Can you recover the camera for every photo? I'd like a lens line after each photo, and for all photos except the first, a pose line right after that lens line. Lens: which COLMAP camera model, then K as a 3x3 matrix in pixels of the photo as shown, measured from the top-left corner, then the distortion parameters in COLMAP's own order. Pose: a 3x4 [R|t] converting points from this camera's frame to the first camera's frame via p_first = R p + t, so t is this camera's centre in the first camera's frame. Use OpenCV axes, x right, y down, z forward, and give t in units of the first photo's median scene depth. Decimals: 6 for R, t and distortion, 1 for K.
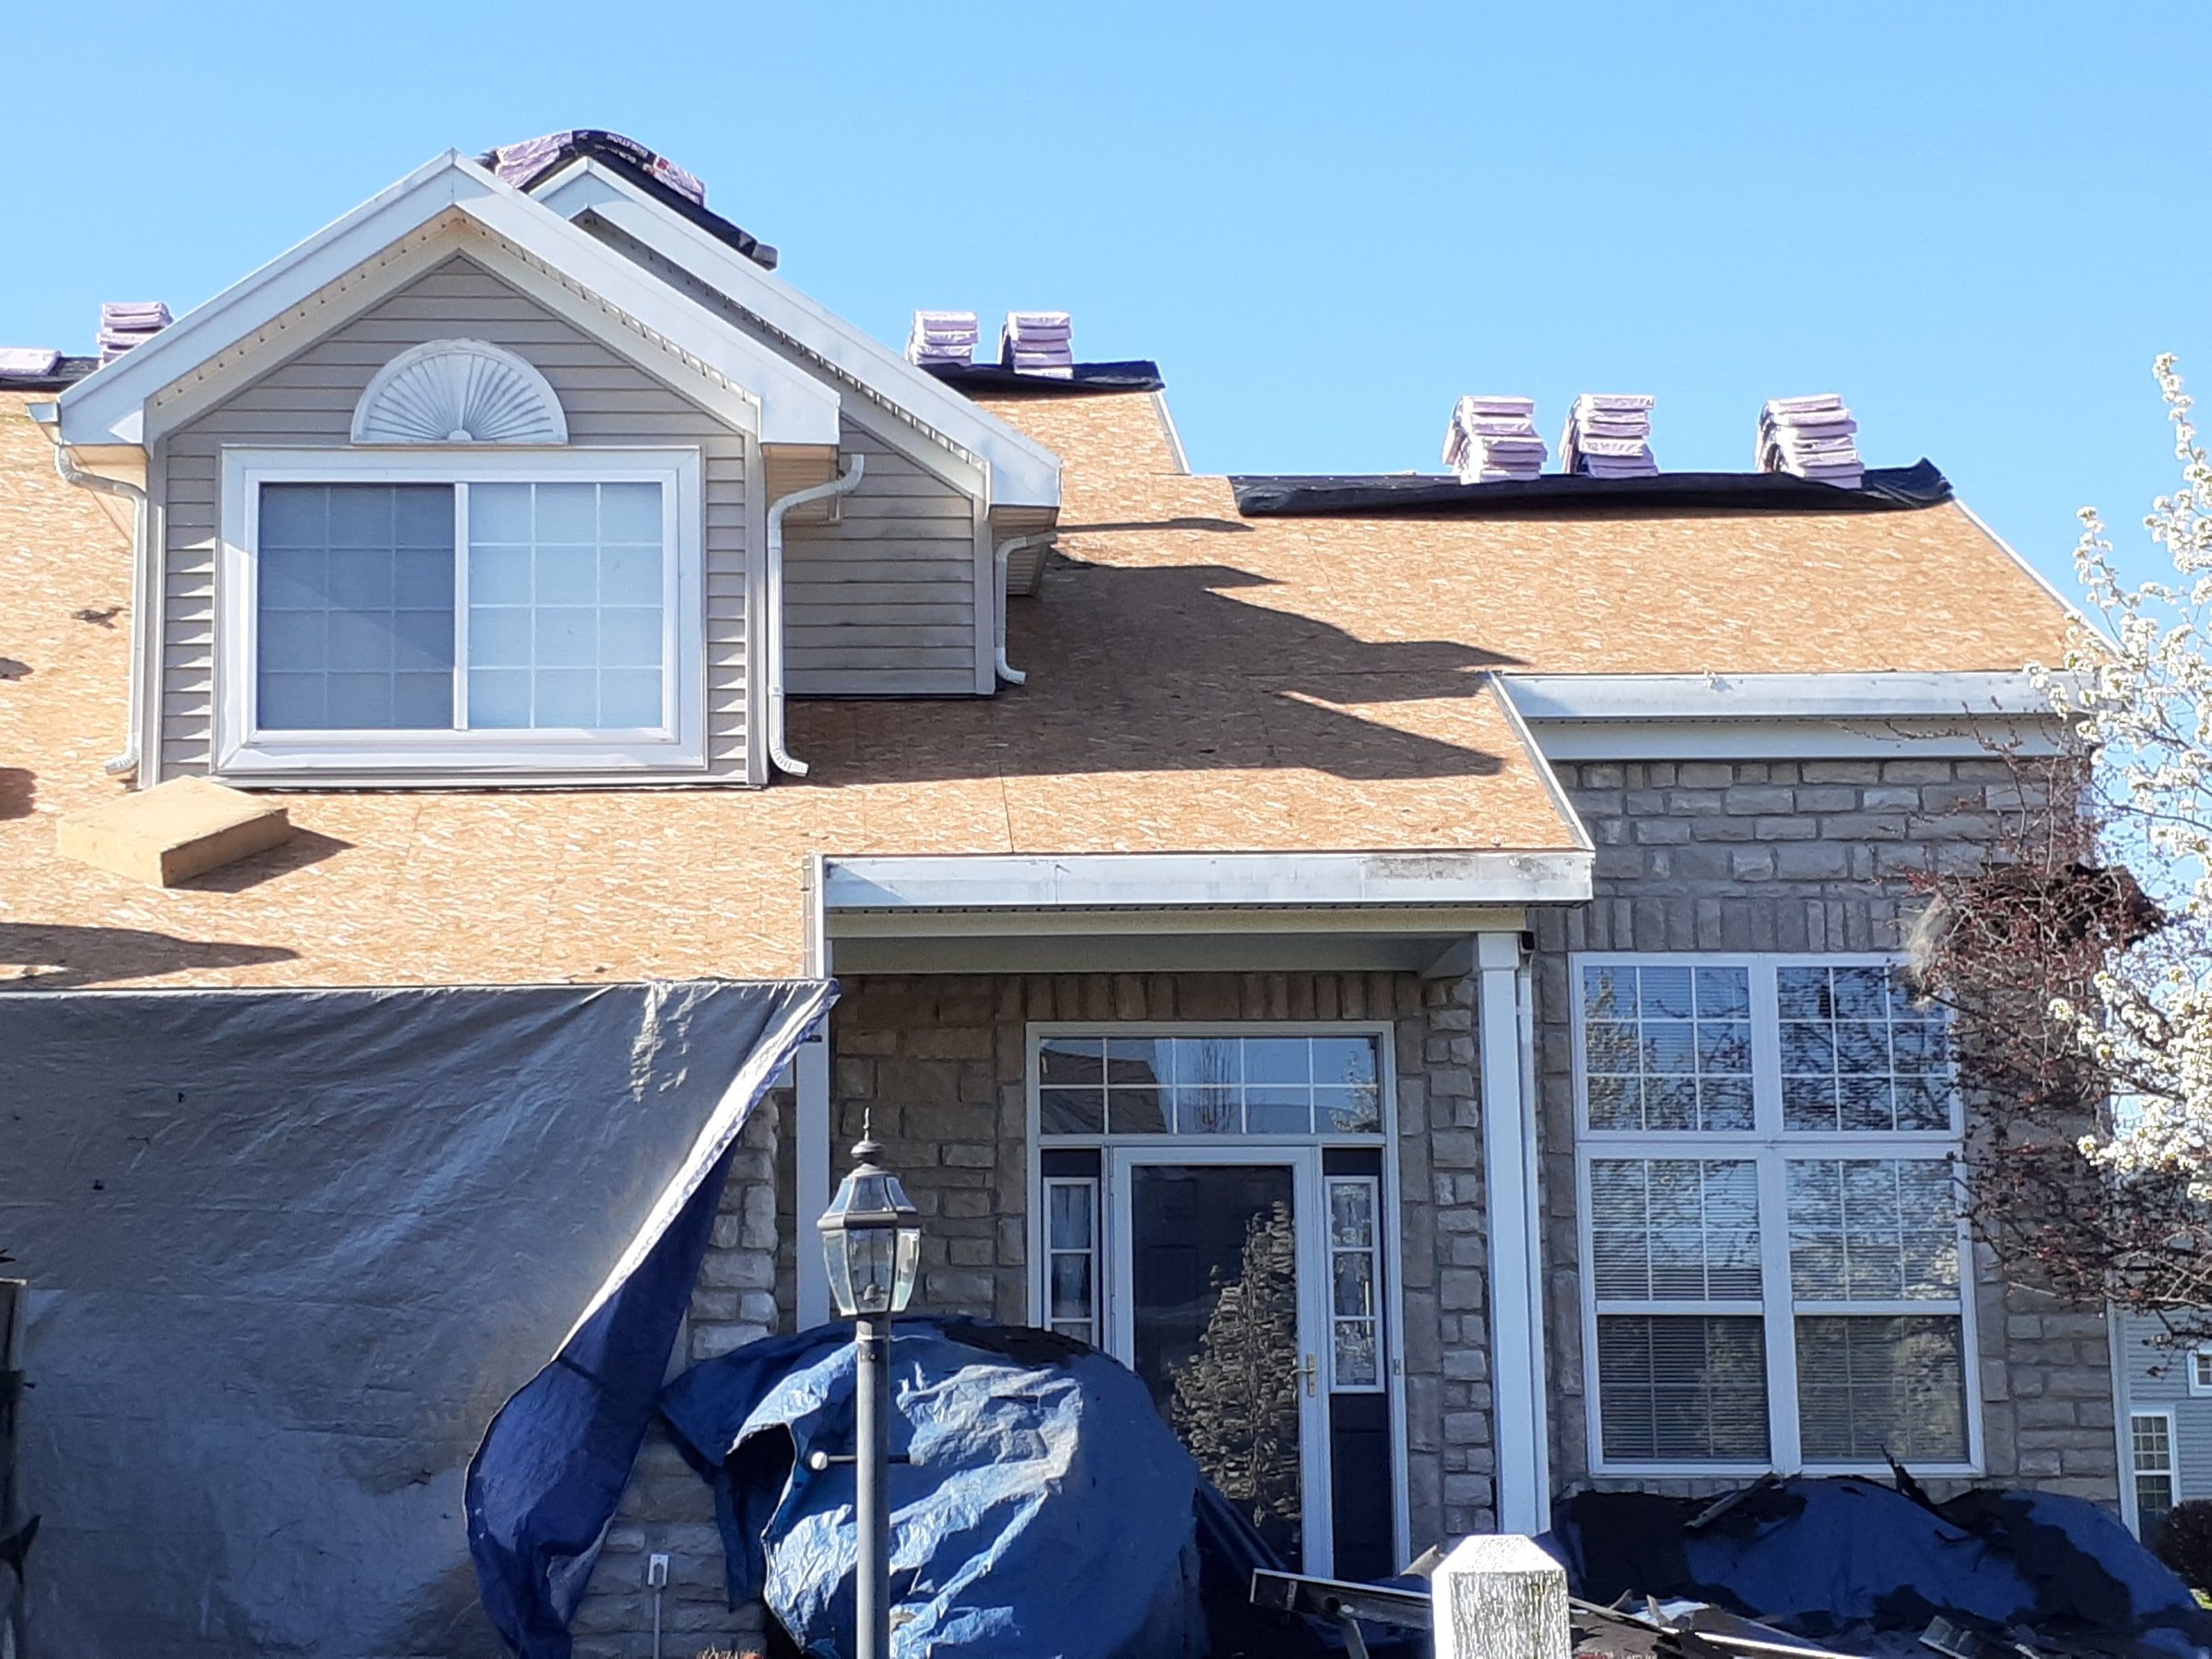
lens RADIAL K [[3875.4, 0, 1106.1], [0, 3875.4, 823.3], [0, 0, 1]] dist [0.442498, -2.506999]
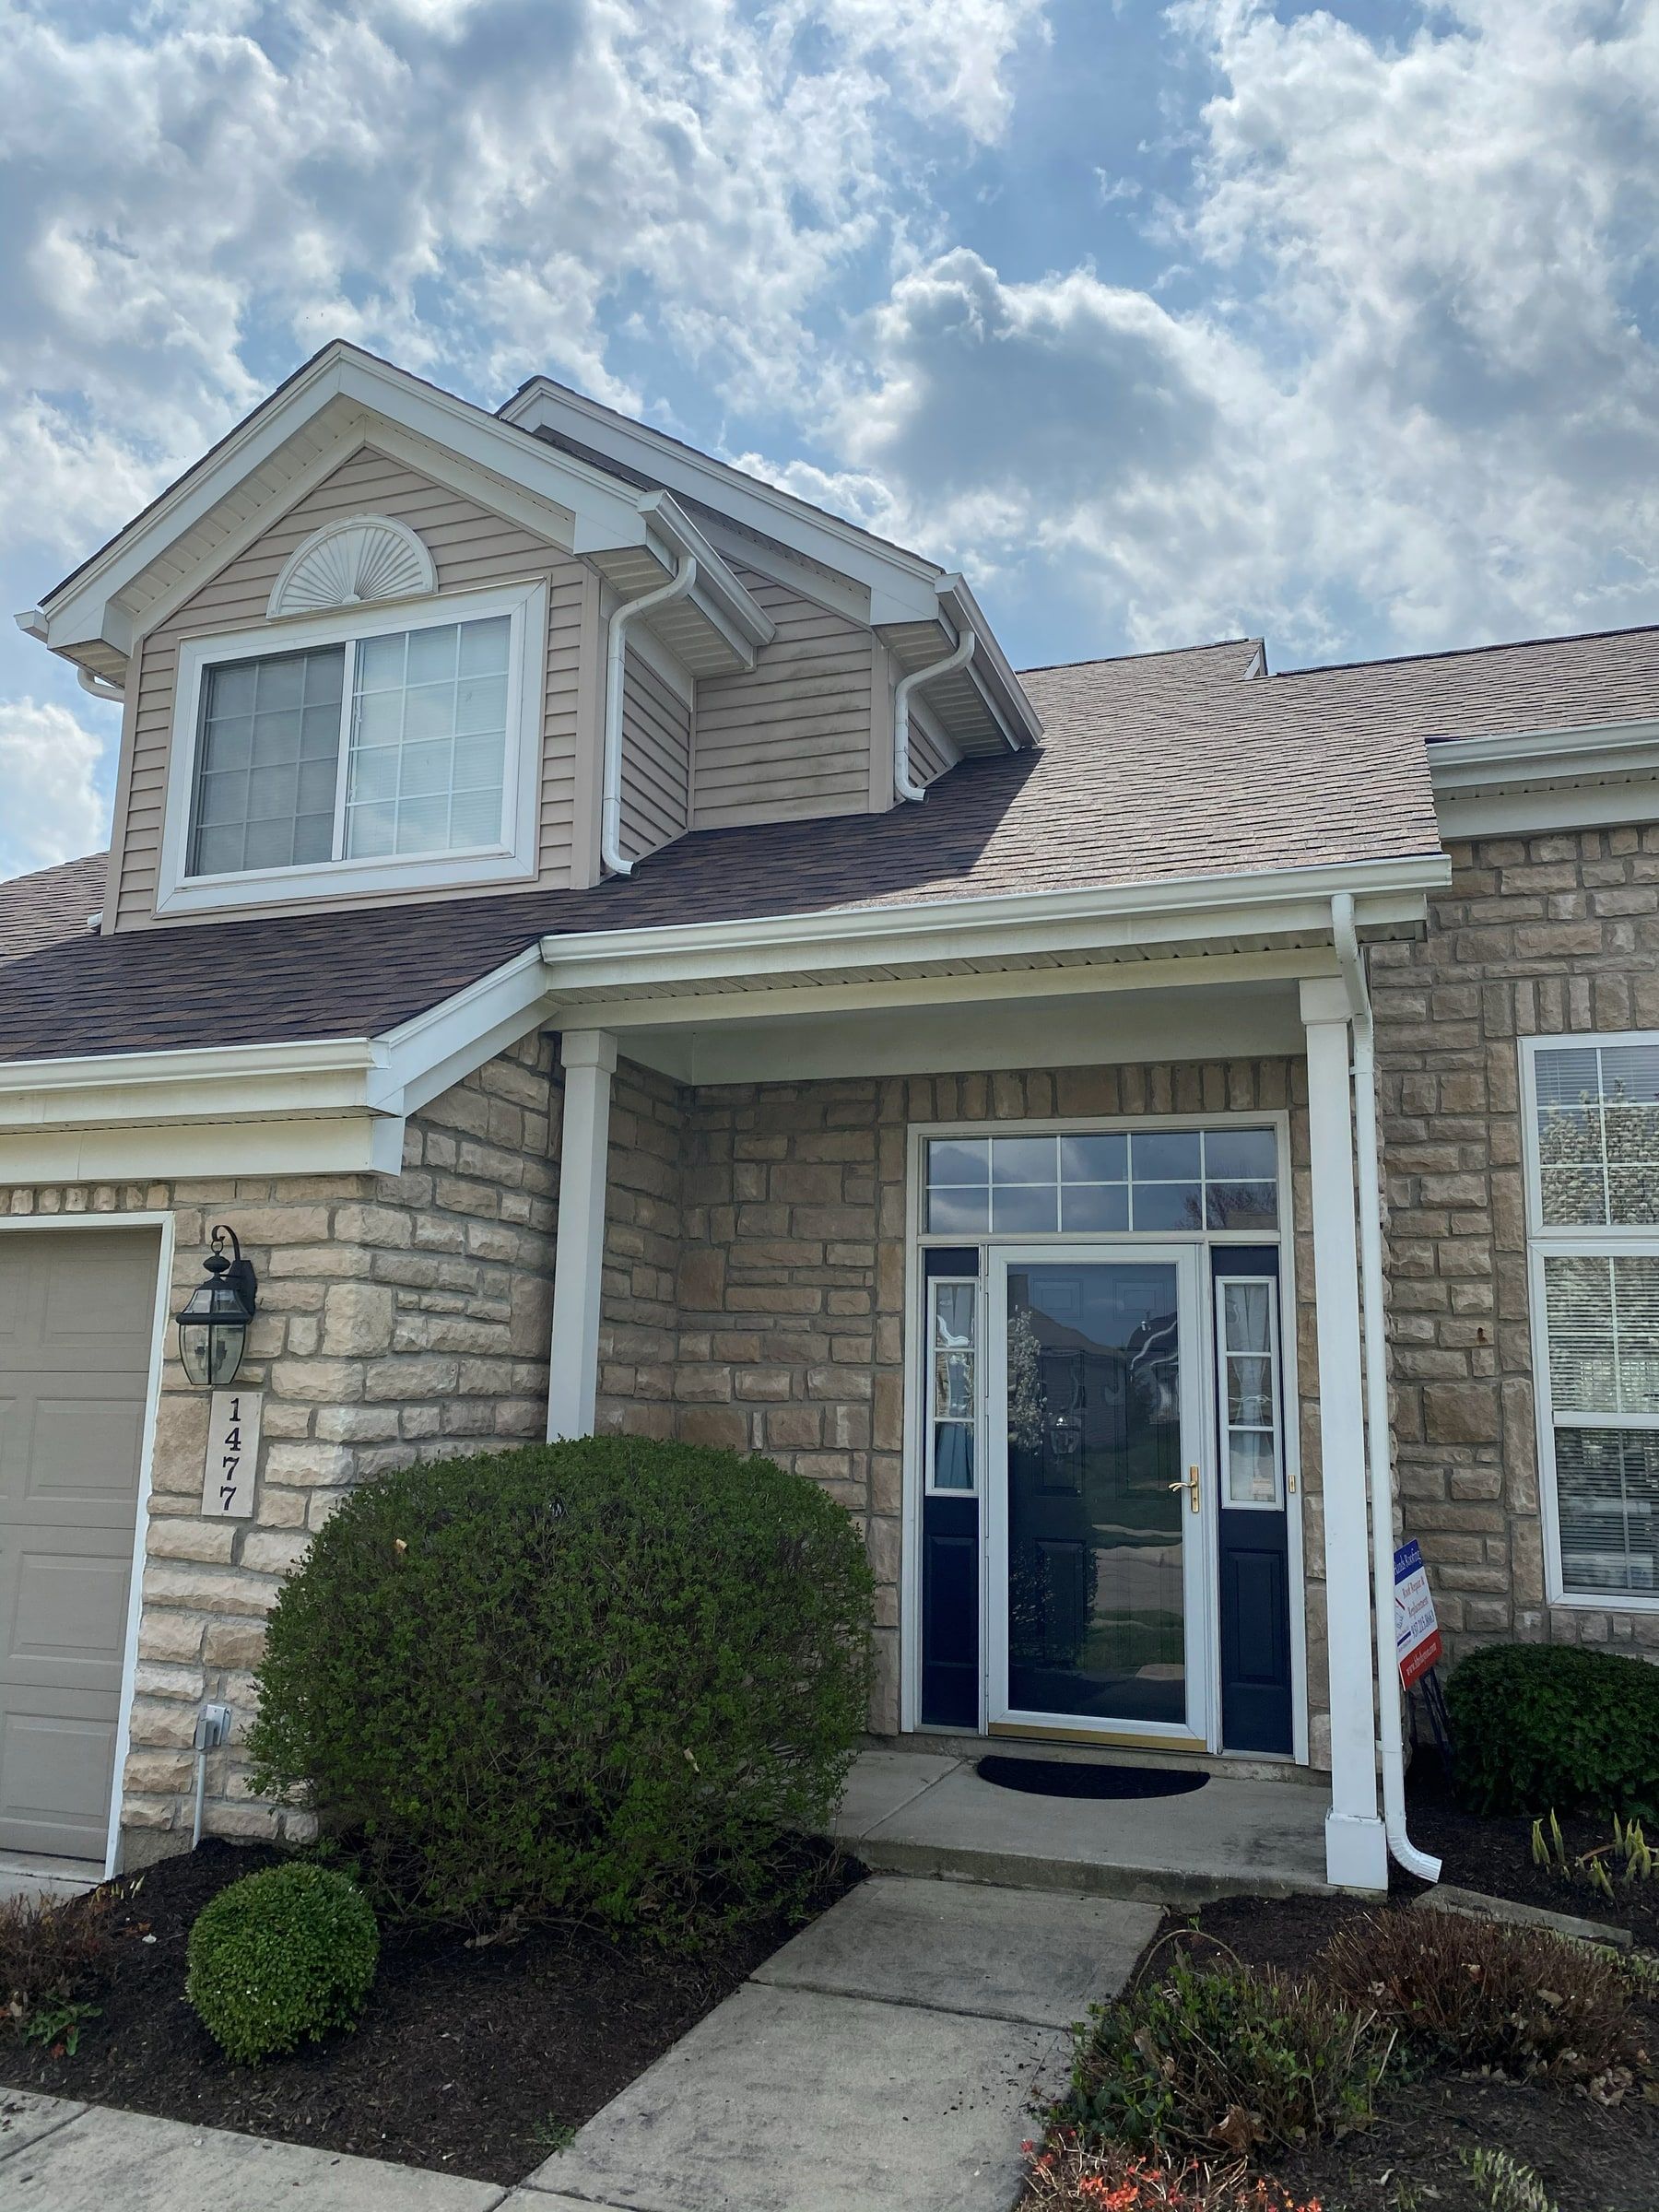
lens RADIAL K [[1673.1, 0, 827.3], [0, 1673.1, 1102.4], [0, 0, 1]] dist [0.080757, -0.168888]
pose [[0.913913, -0.039834, -0.403951, 0.137060], [0.034342, 0.999193, -0.020834, 0.054173], [0.404455, 0.005169, 0.914543, 0.592048]]
